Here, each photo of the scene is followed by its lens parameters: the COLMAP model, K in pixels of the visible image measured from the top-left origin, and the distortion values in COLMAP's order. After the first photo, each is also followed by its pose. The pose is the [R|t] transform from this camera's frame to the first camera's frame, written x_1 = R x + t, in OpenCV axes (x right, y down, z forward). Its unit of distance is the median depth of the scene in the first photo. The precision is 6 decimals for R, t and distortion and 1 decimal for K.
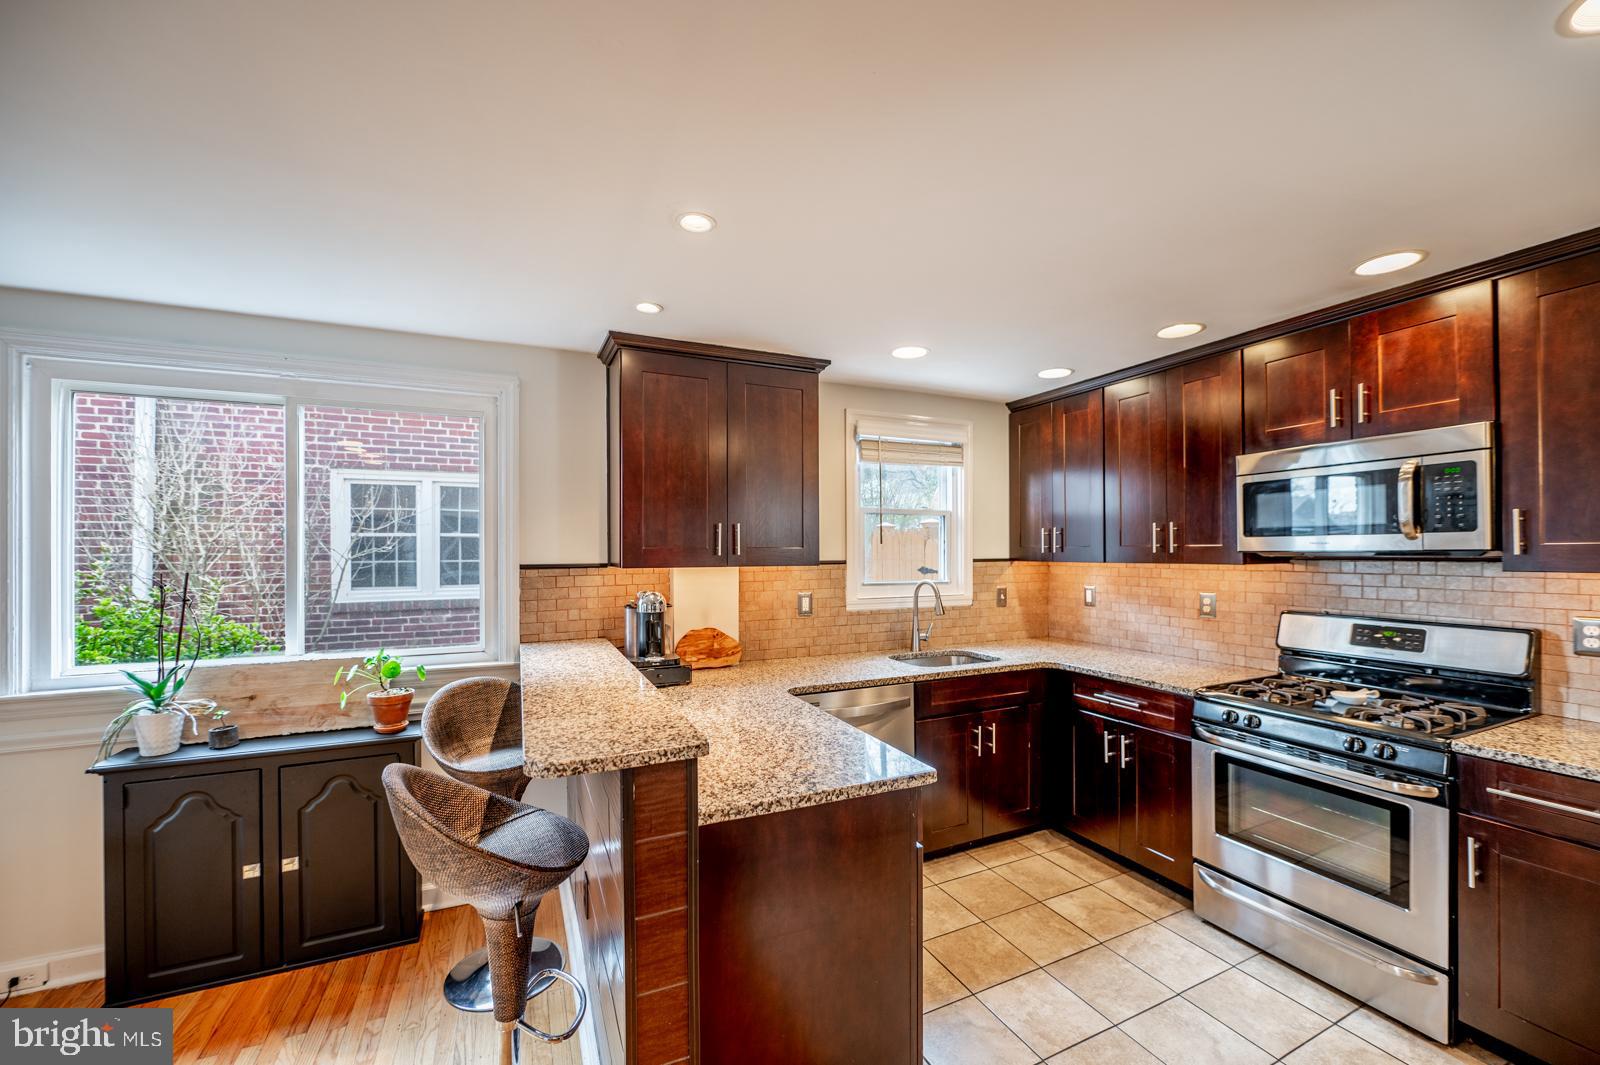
lens RADIAL K [[636.2, 0, 808.0], [0, 636.2, 549.9], [0, 0, 1]] dist [-0.009872, 0.000008]
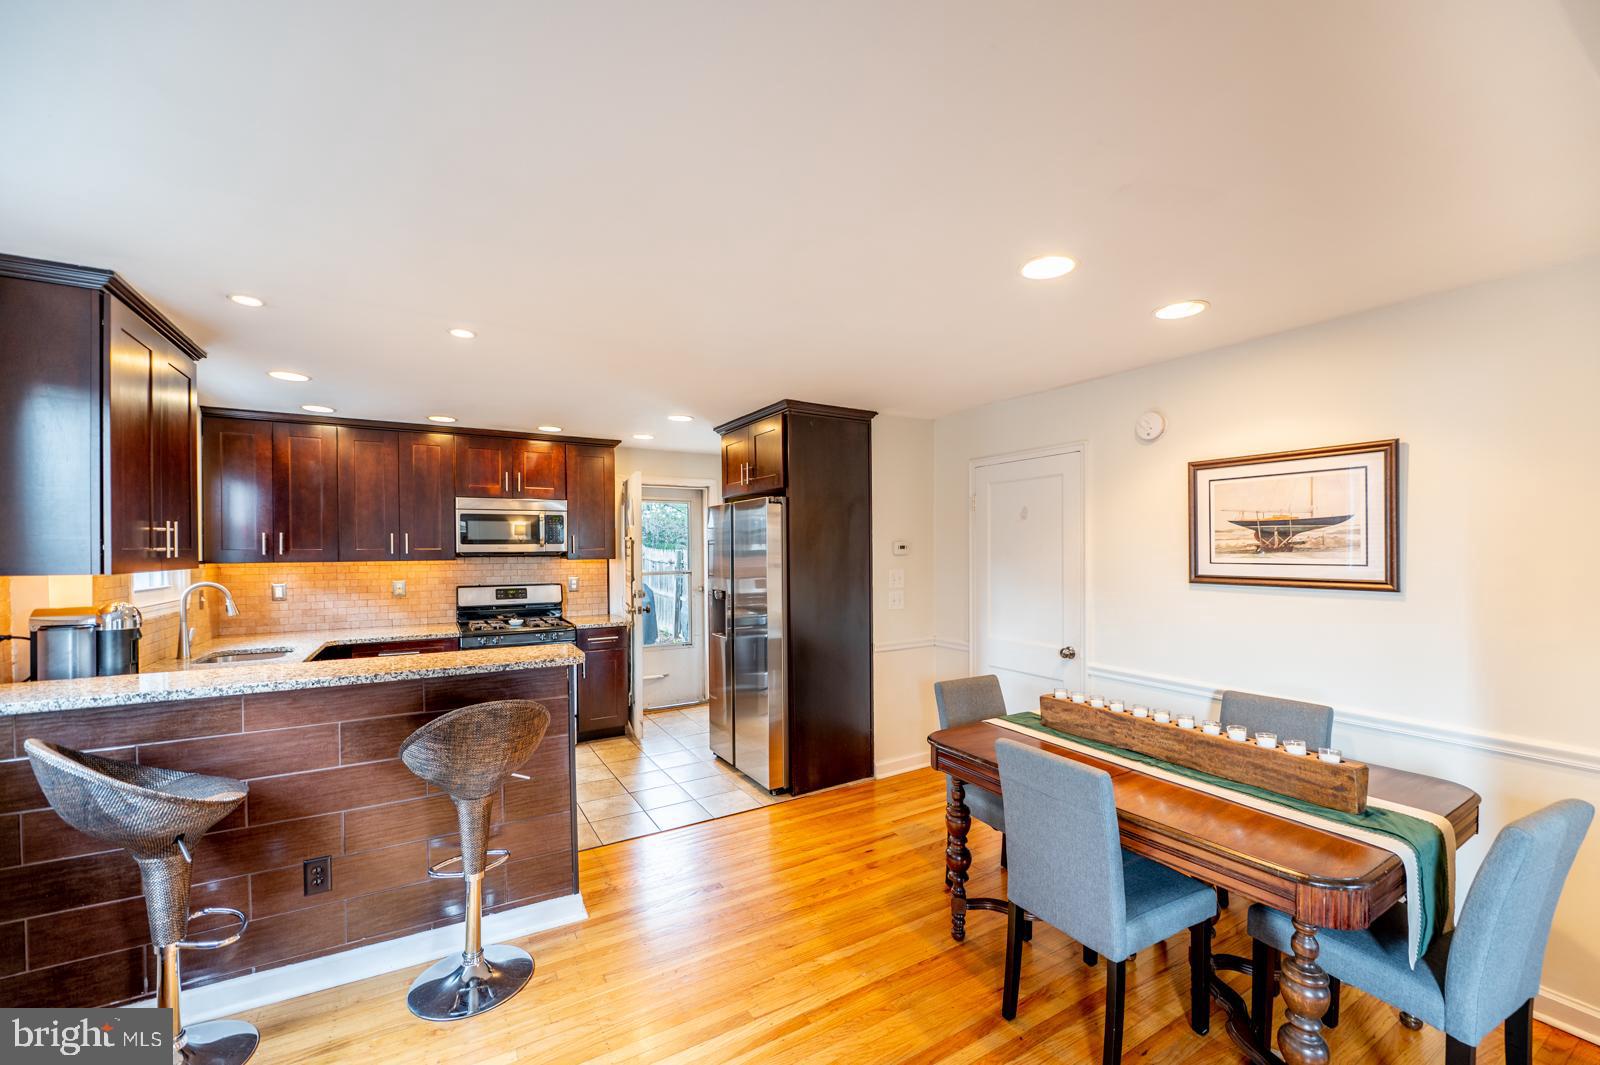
lens RADIAL K [[636.2, 0, 808.0], [0, 636.2, 549.9], [0, 0, 1]] dist [-0.009872, 0.000008]
pose [[-0.099393, 0.002832, 0.995044, -1.042199], [0.005109, 0.999984, -0.002335, 0.003883], [-0.995035, 0.004851, -0.099406, 0.196680]]
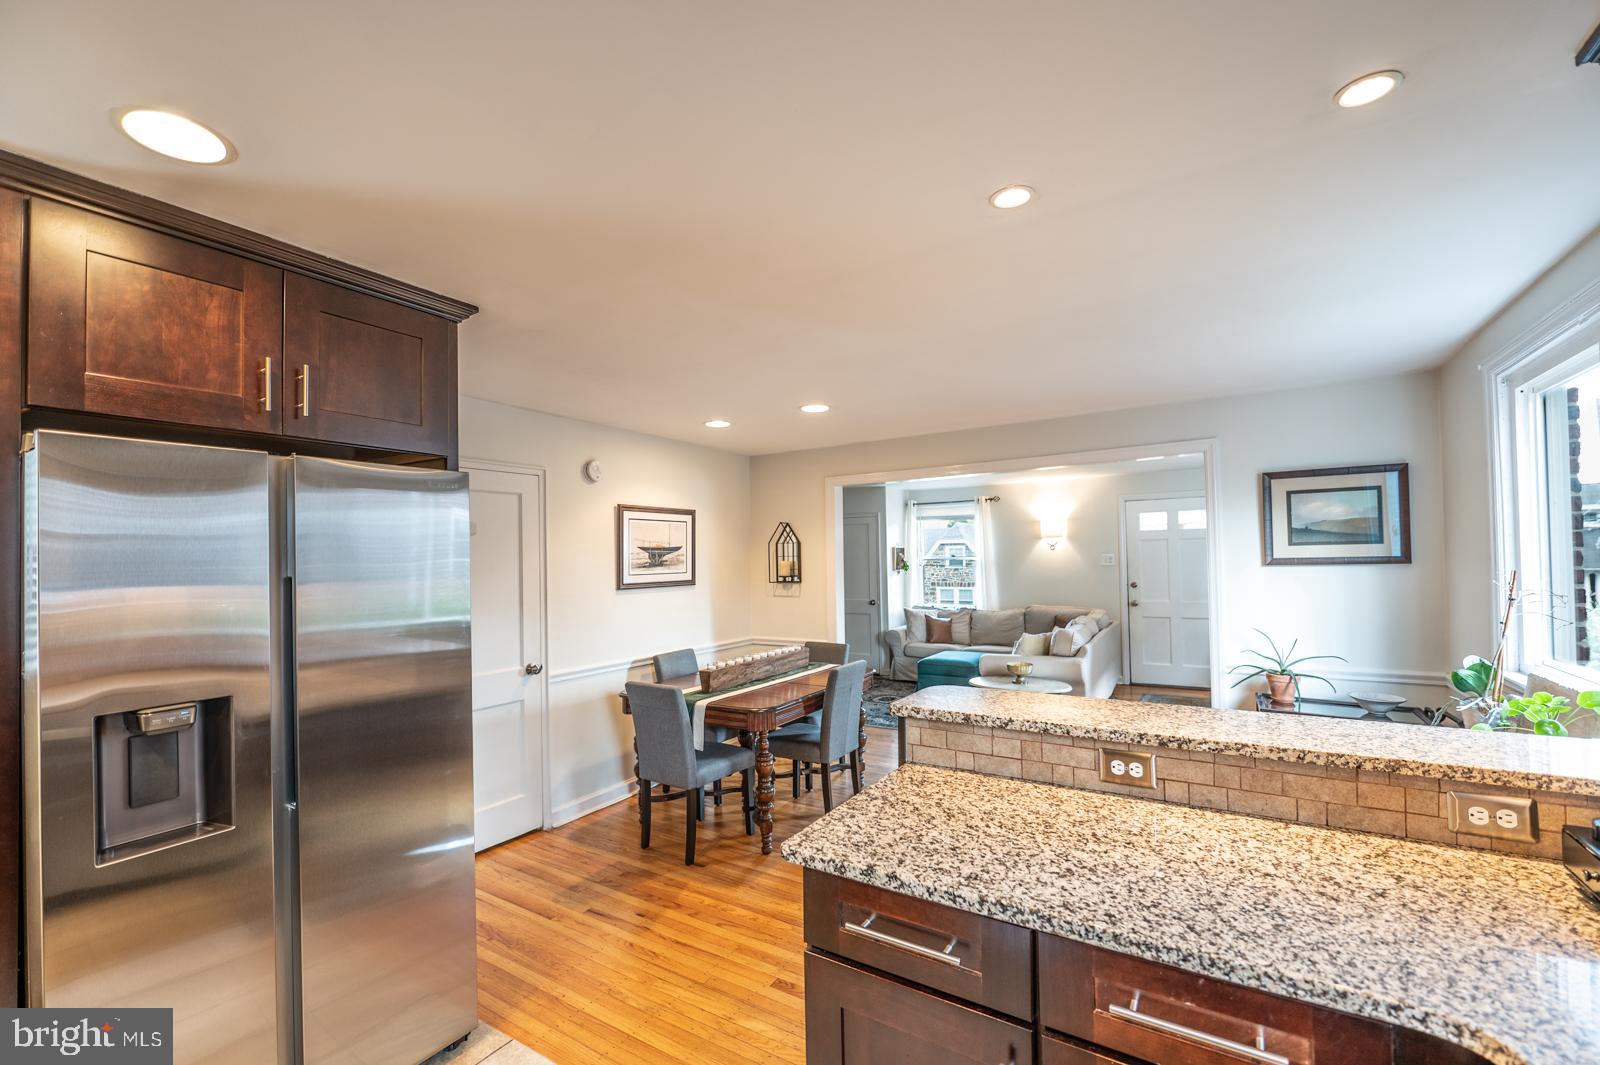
lens RADIAL K [[667.7, 0, 806.0], [0, 667.7, 545.1], [0, 0, 1]] dist [-0.003088, -0.000318]
pose [[-0.840137, 0.010306, -0.542276, 0.348044], [0.023144, 0.999590, -0.016859, -0.008014], [0.541880, -0.026714, -0.840032, 0.962144]]
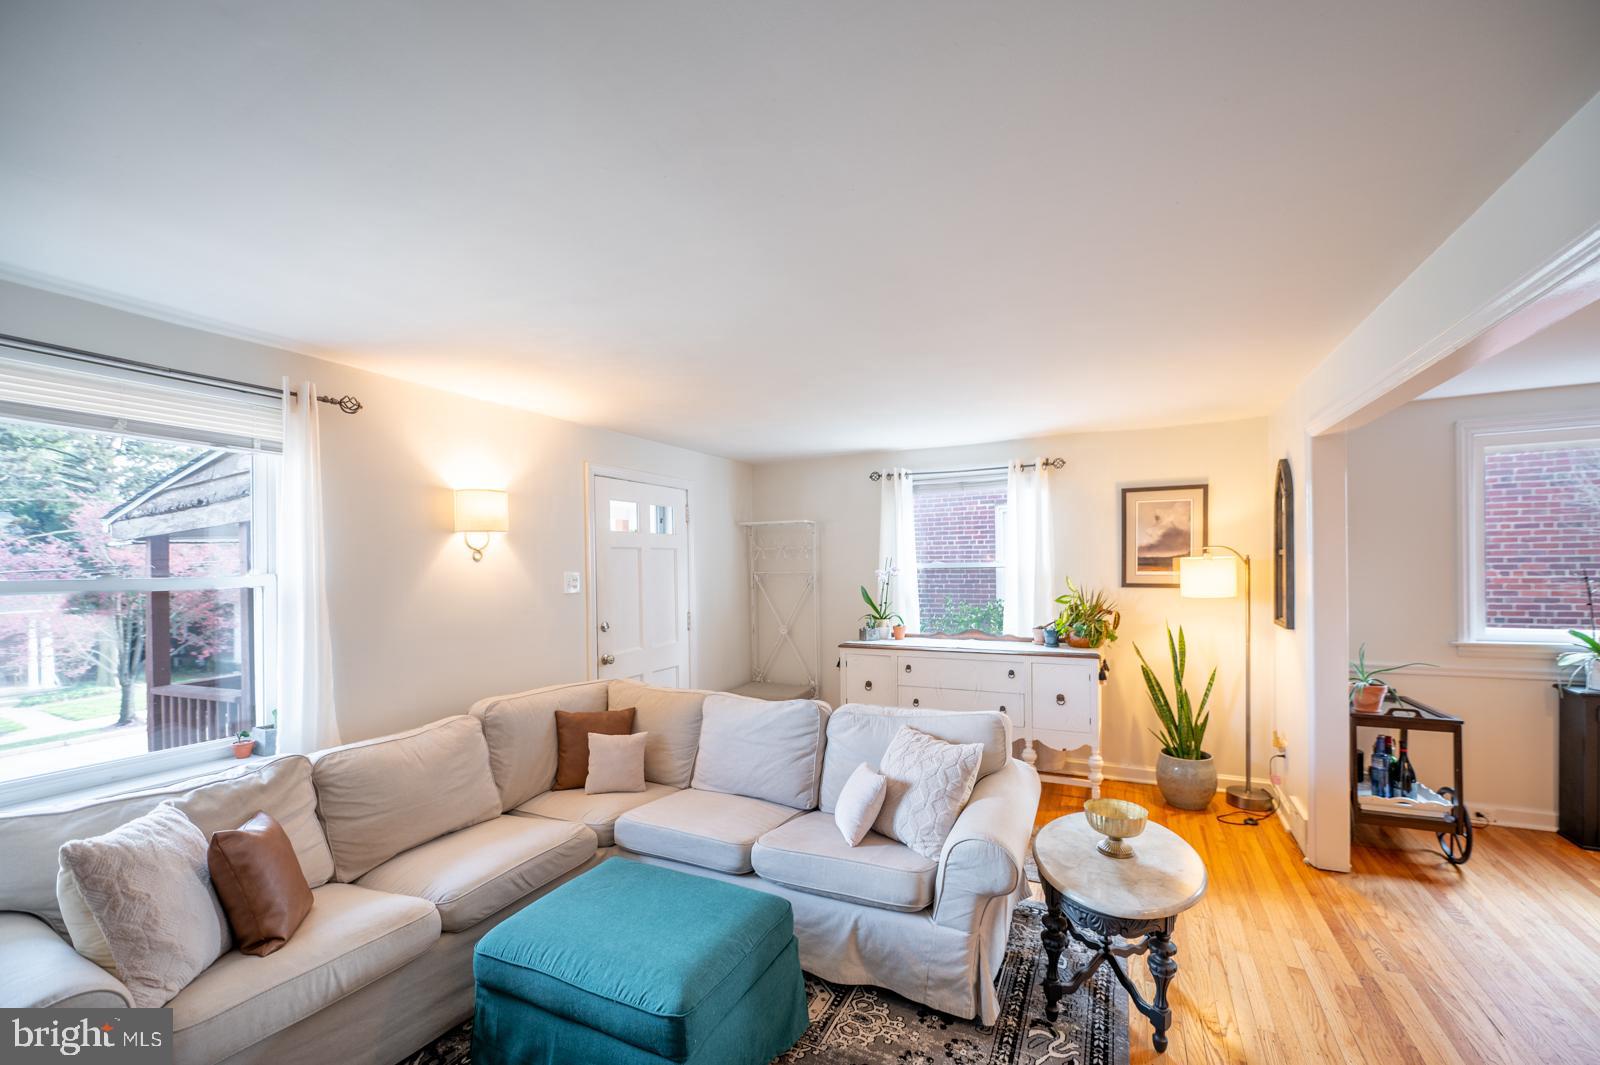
lens RADIAL K [[636.2, 0, 808.0], [0, 636.2, 549.9], [0, 0, 1]] dist [-0.009872, 0.000008]
pose [[0.630208, -0.019603, -0.776179, -0.766828], [0.011487, 0.999807, -0.015925, -0.007219], [0.776341, 0.001120, 0.630312, -1.037995]]
